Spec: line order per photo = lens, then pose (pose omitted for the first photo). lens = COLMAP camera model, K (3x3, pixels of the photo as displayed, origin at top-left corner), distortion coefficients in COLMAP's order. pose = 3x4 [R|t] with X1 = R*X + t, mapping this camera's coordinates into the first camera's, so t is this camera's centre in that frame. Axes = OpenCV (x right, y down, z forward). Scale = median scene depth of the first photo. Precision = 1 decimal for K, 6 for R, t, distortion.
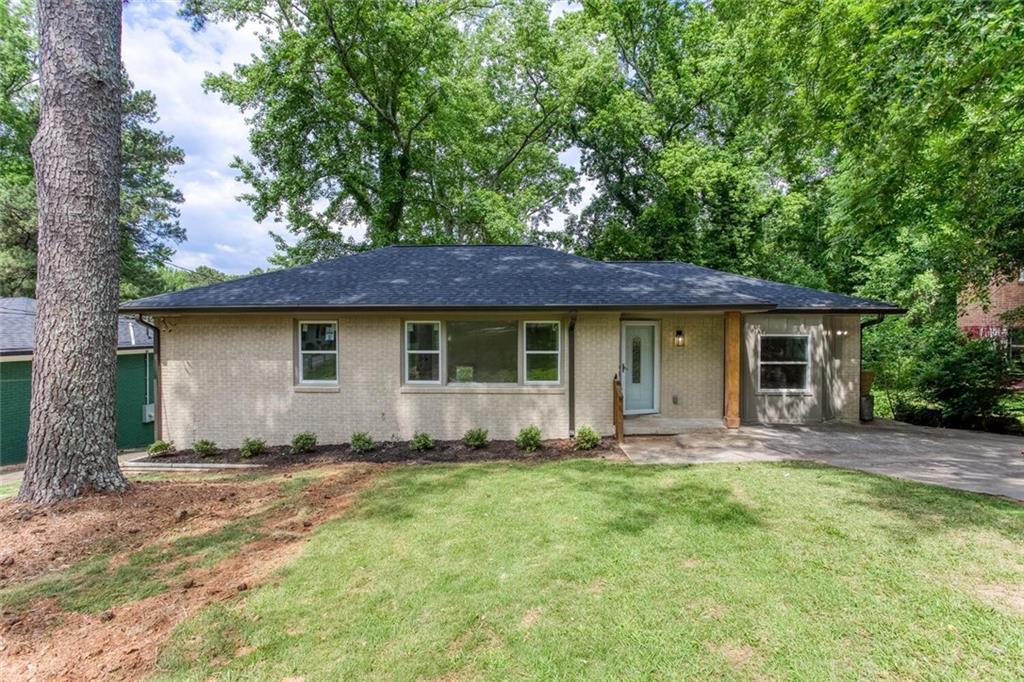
lens RADIAL K [[498.8, 0, 508.3], [0, 498.8, 330.9], [0, 0, 1]] dist [-0.030145, 0.025558]
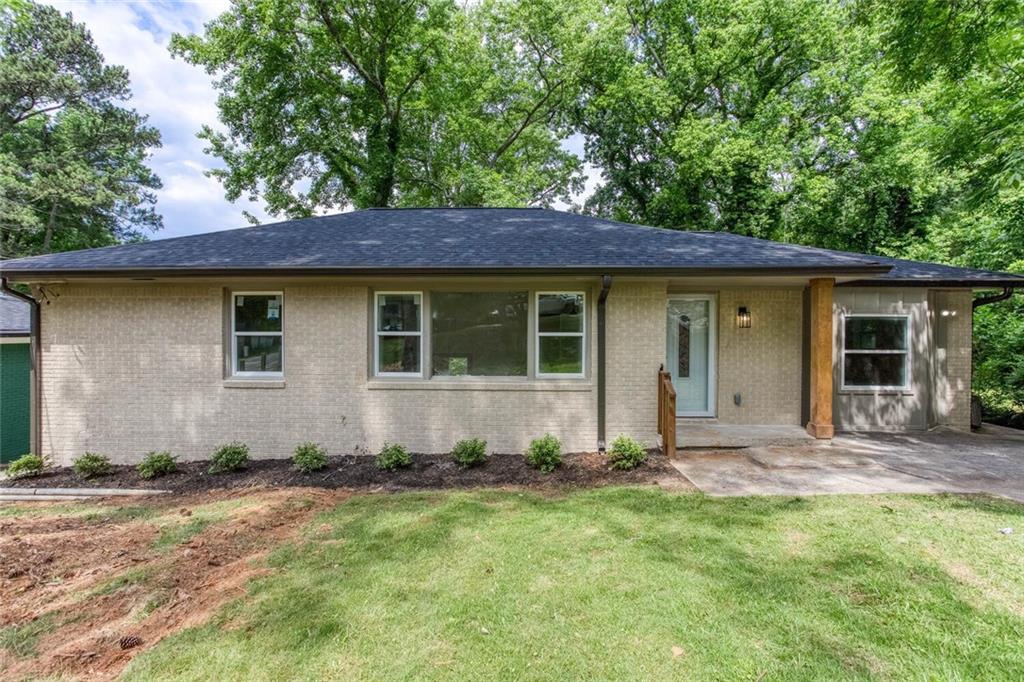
lens RADIAL K [[498.8, 0, 508.3], [0, 498.8, 330.9], [0, 0, 1]] dist [-0.030145, 0.025558]
pose [[0.999982, 0.003770, 0.004702, -0.012496], [-0.003767, 0.999993, -0.000552, 0.037244], [-0.004704, 0.000534, 0.999989, 0.259049]]
